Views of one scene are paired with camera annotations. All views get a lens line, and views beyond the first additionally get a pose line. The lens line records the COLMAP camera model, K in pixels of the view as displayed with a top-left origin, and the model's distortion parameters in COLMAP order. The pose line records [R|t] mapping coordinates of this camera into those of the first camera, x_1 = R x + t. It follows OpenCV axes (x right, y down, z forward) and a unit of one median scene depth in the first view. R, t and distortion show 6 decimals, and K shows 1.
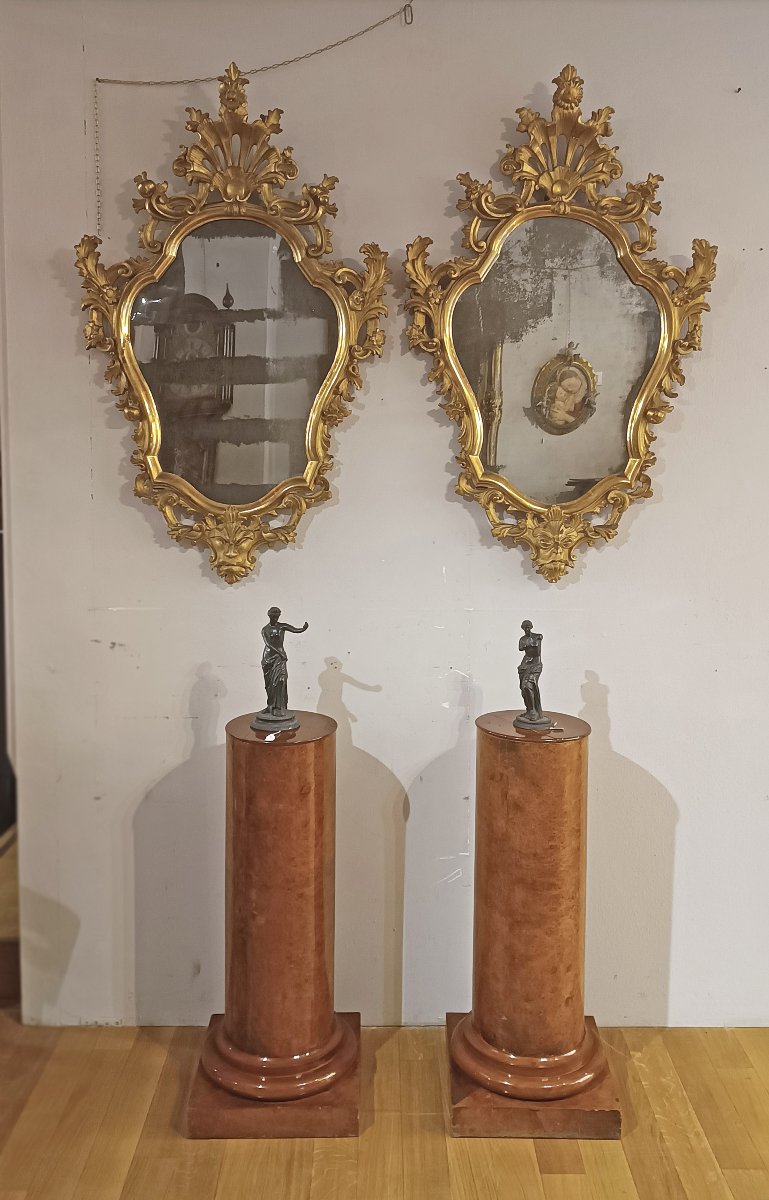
lens RADIAL K [[1139.2, 0, 382.1], [0, 1139.2, 471.0], [0, 0, 1]] dist [0.011740, -0.020928]
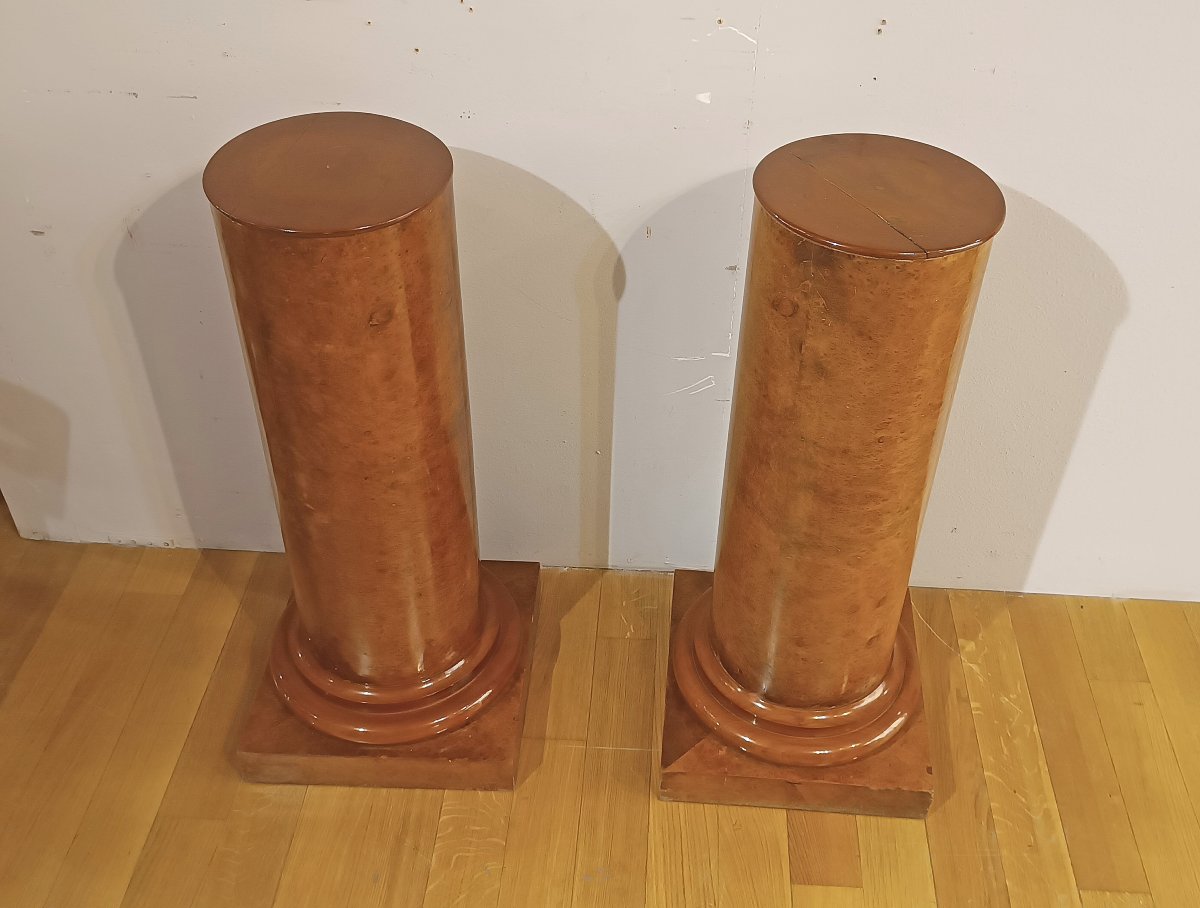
lens RADIAL K [[1269.6, 0, 652.6], [0, 1269.6, 456.3], [0, 0, 1]] dist [0.020120, -0.011826]
pose [[0.998680, 0.050002, -0.011787, 0.054875], [-0.032771, 0.796766, 0.603399, 0.002590], [0.039562, -0.602216, 0.797352, 0.539560]]
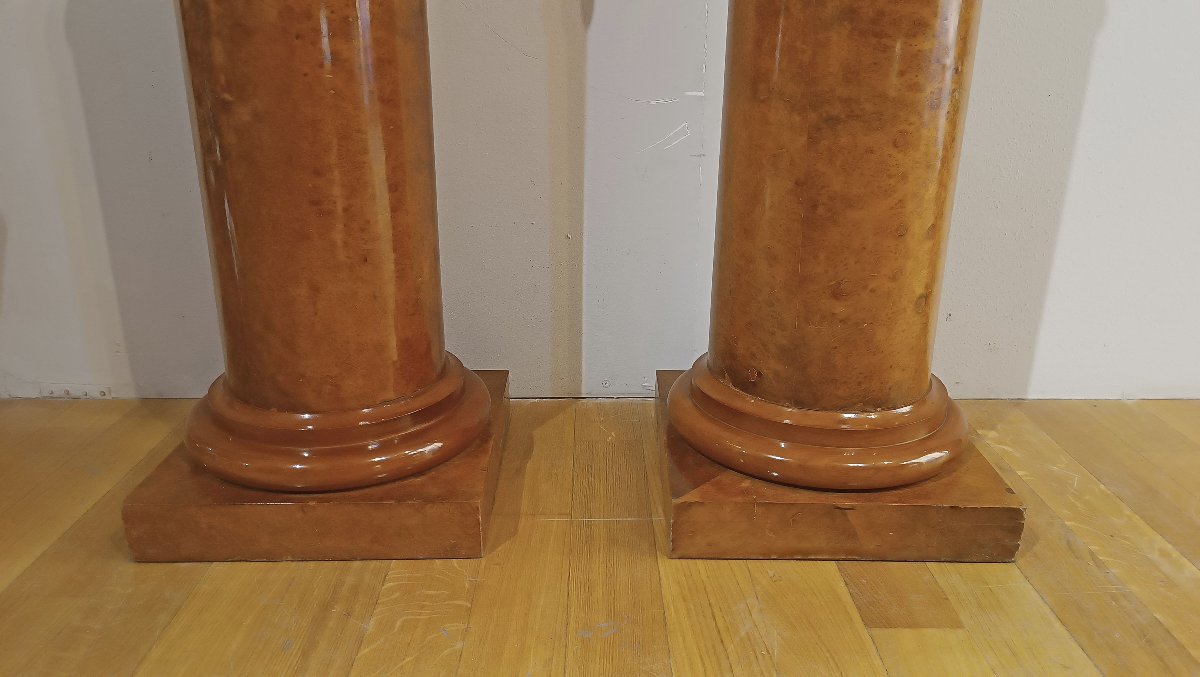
lens RADIAL K [[896.8, 0, 600.0], [0, 896.8, 338.5], [0, 0, 1]] dist [0.009802, -0.001736]
pose [[0.999987, 0.000016, 0.005076, 0.028071], [-0.001369, 0.963769, 0.266733, 0.381611], [-0.004888, -0.266737, 0.963757, 0.639771]]
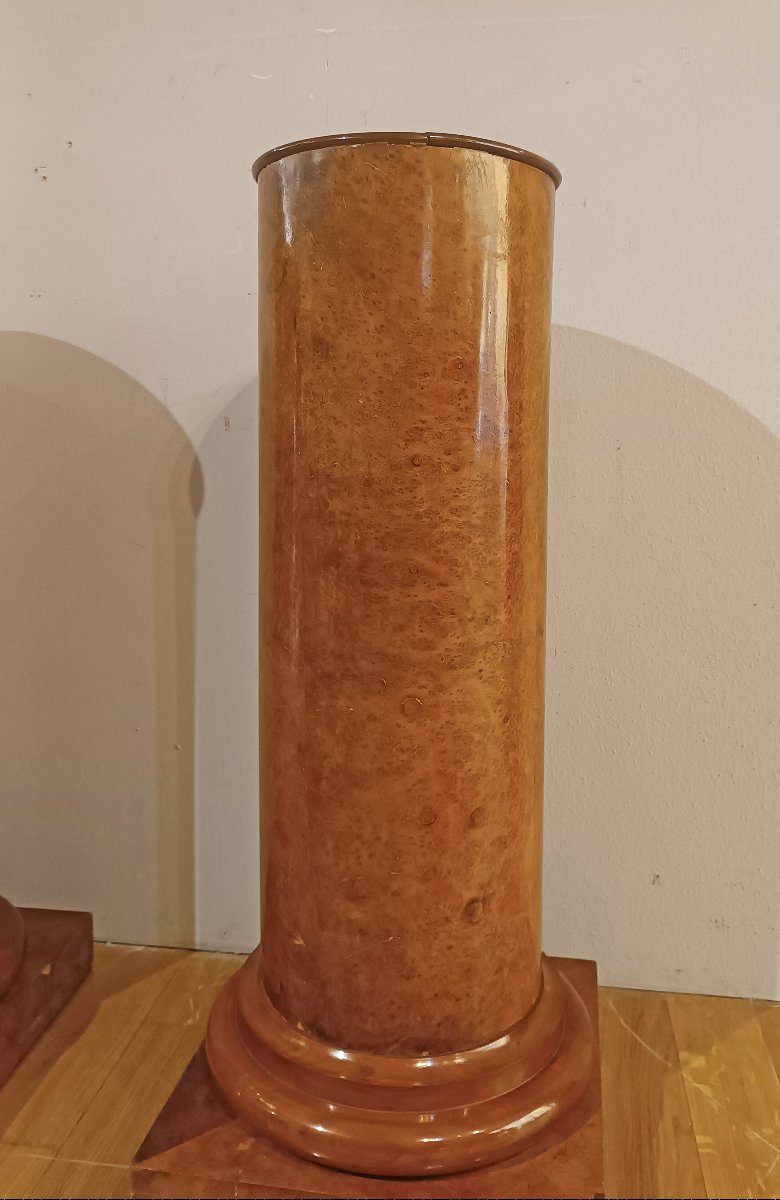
lens RADIAL K [[1045.6, 0, 391.8], [0, 1045.6, 485.7], [0, 0, 1]] dist [0.008265, -0.021381]
pose [[0.988225, 0.013911, -0.152372, 0.187140], [-0.010615, 0.999692, 0.022426, 0.325172], [0.152637, -0.020545, 0.988069, 0.674565]]
